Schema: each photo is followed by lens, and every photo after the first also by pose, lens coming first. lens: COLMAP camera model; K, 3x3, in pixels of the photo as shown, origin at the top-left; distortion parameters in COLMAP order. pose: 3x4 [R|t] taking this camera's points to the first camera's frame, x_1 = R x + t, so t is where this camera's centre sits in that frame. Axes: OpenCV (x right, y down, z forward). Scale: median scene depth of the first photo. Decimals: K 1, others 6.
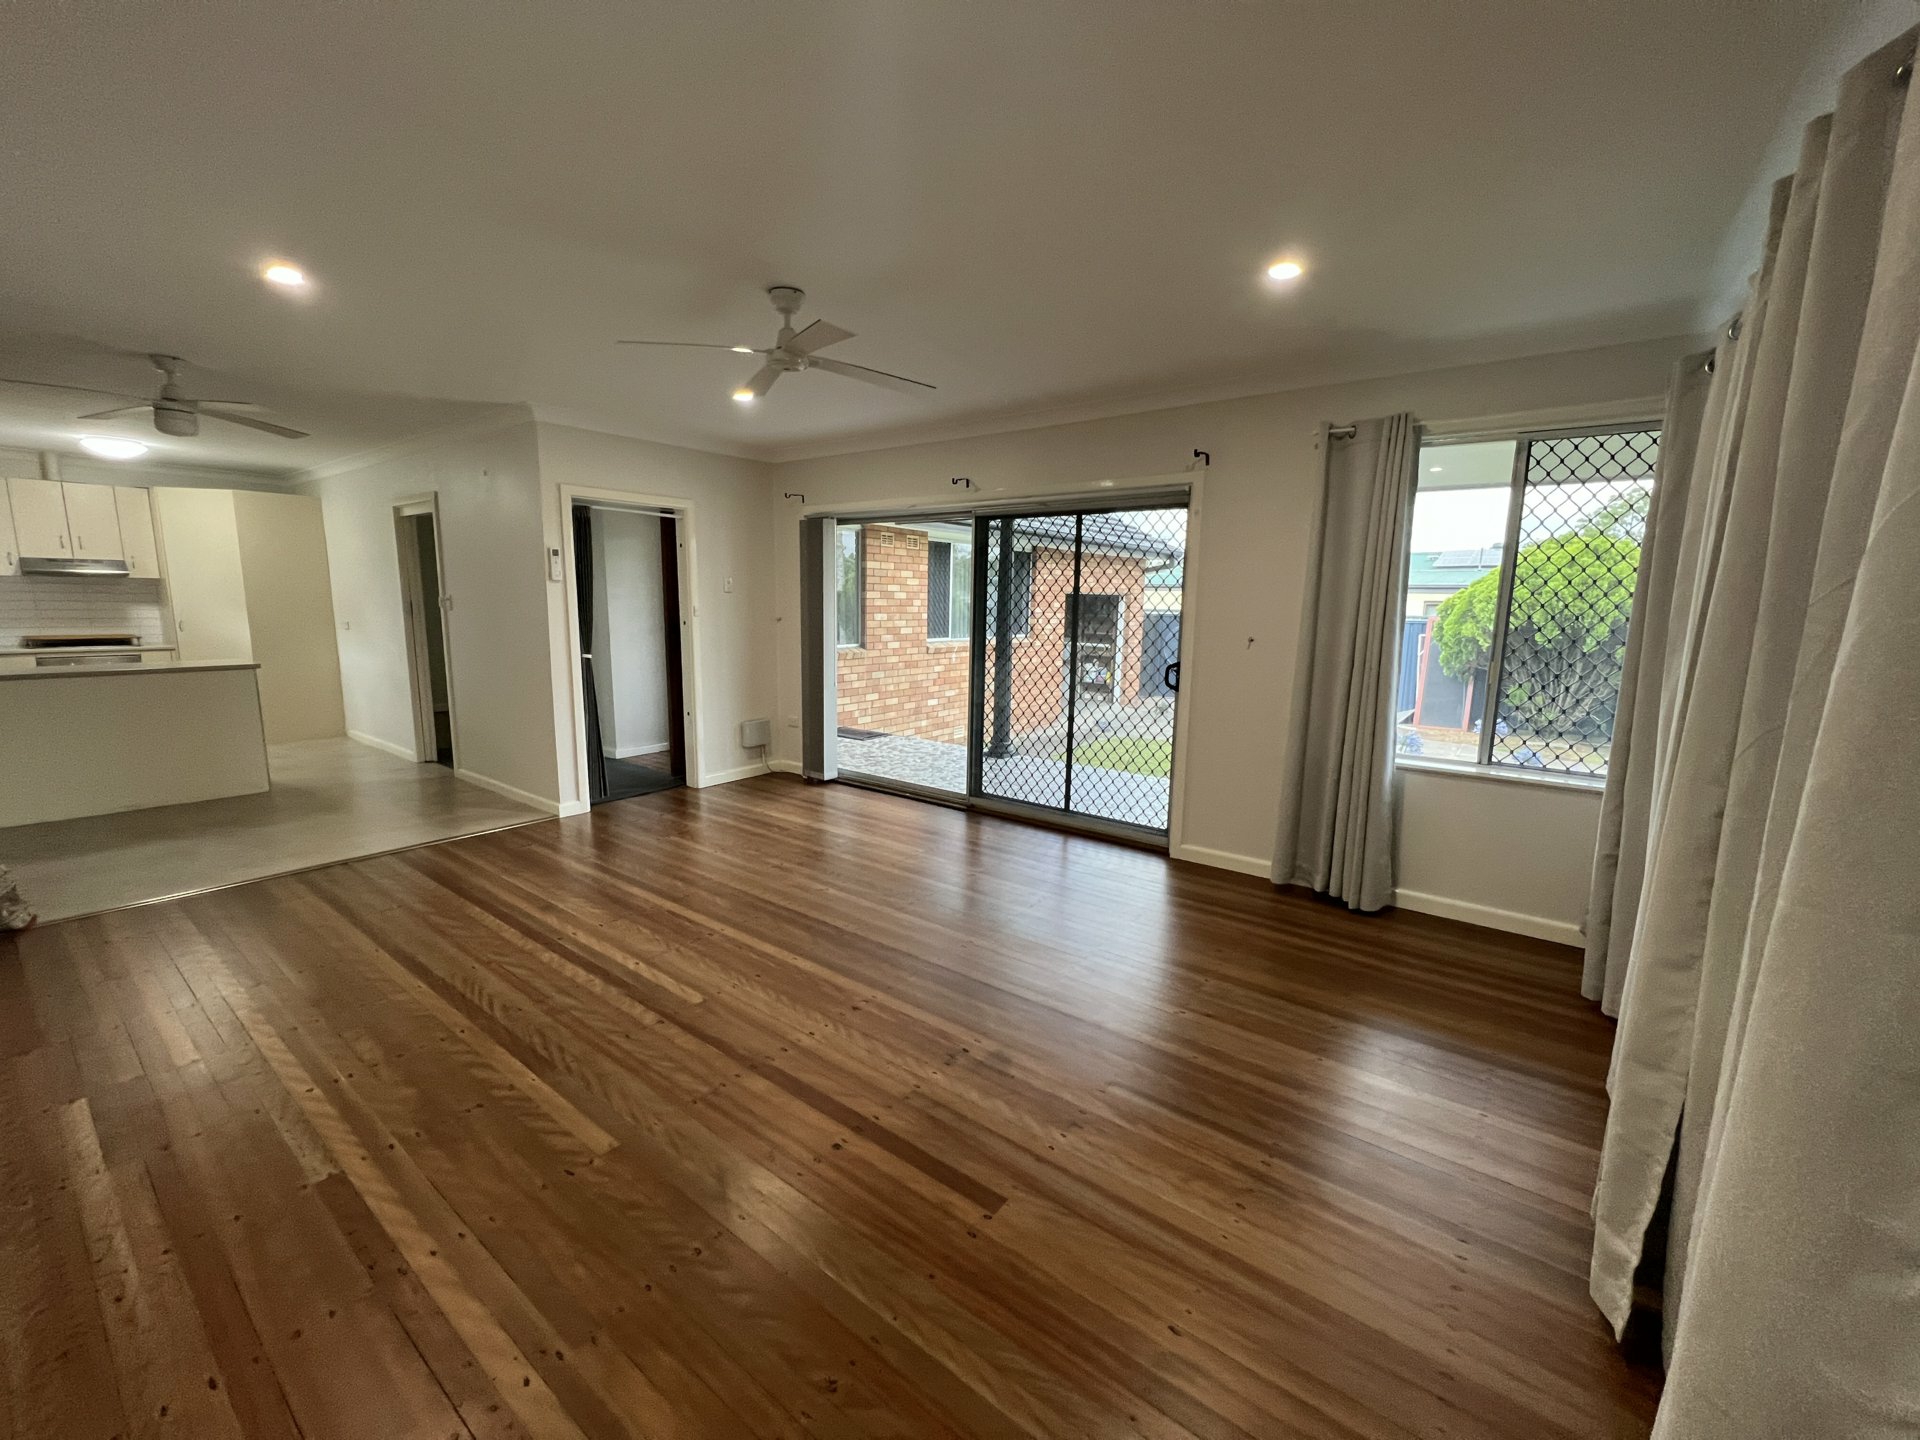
lens RADIAL K [[768.0, 0, 958.1], [0, 768.0, 726.4], [0, 0, 1]] dist [0.001687, -0.000182]
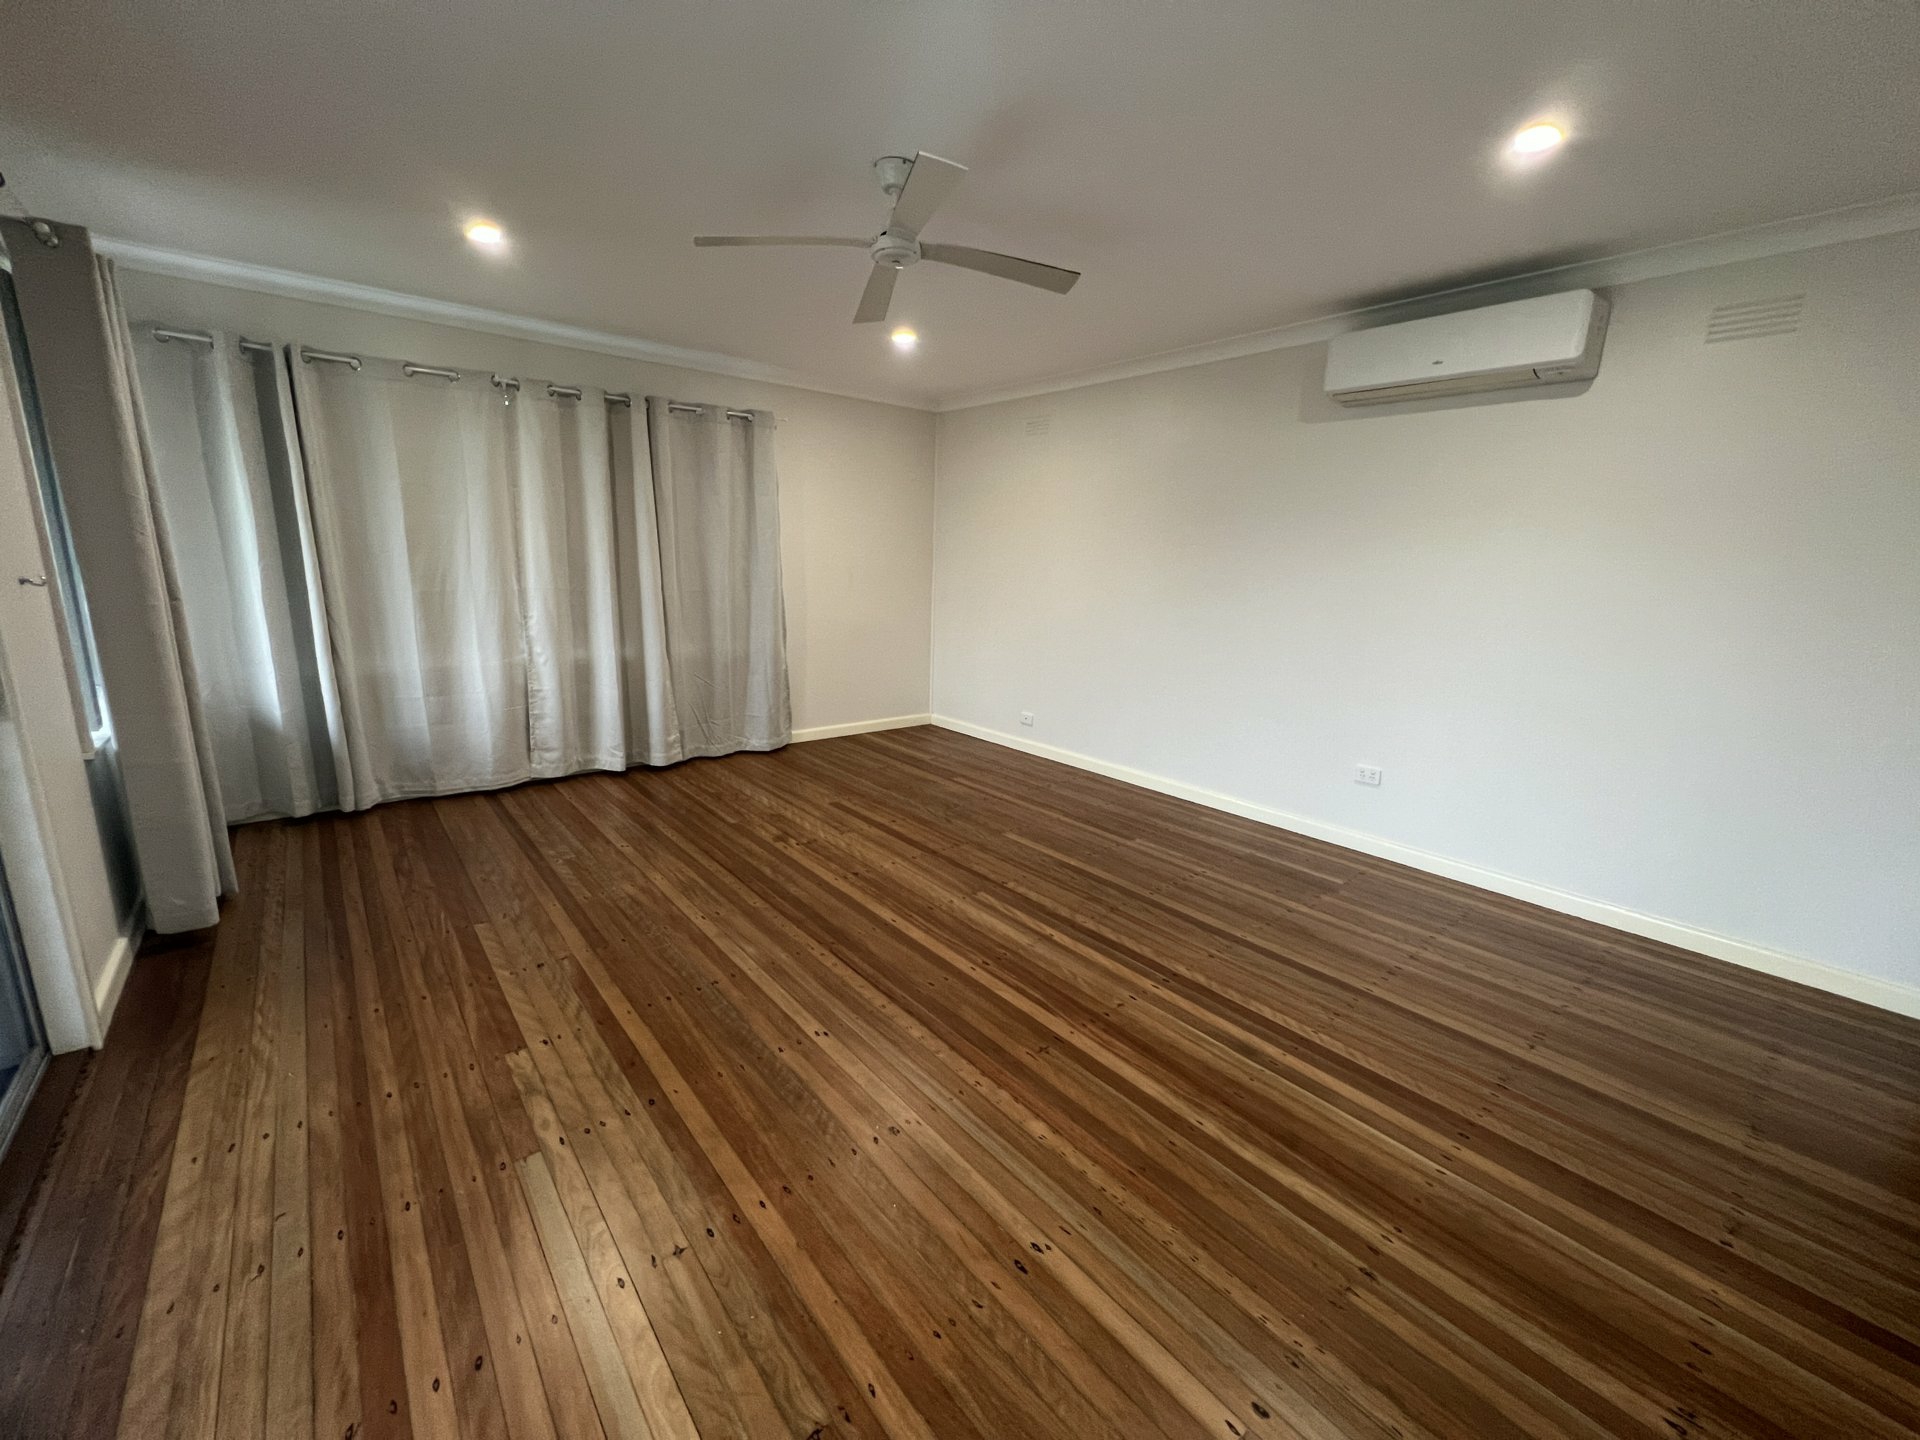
lens RADIAL K [[768.0, 0, 959.0], [0, 768.0, 723.1], [0, 0, 1]] dist [0.001687, -0.000182]
pose [[-0.973539, -0.088557, 0.210665, -0.388695], [-0.007029, 0.933029, 0.359732, -0.223360], [-0.228413, 0.348733, -0.908963, 1.449800]]
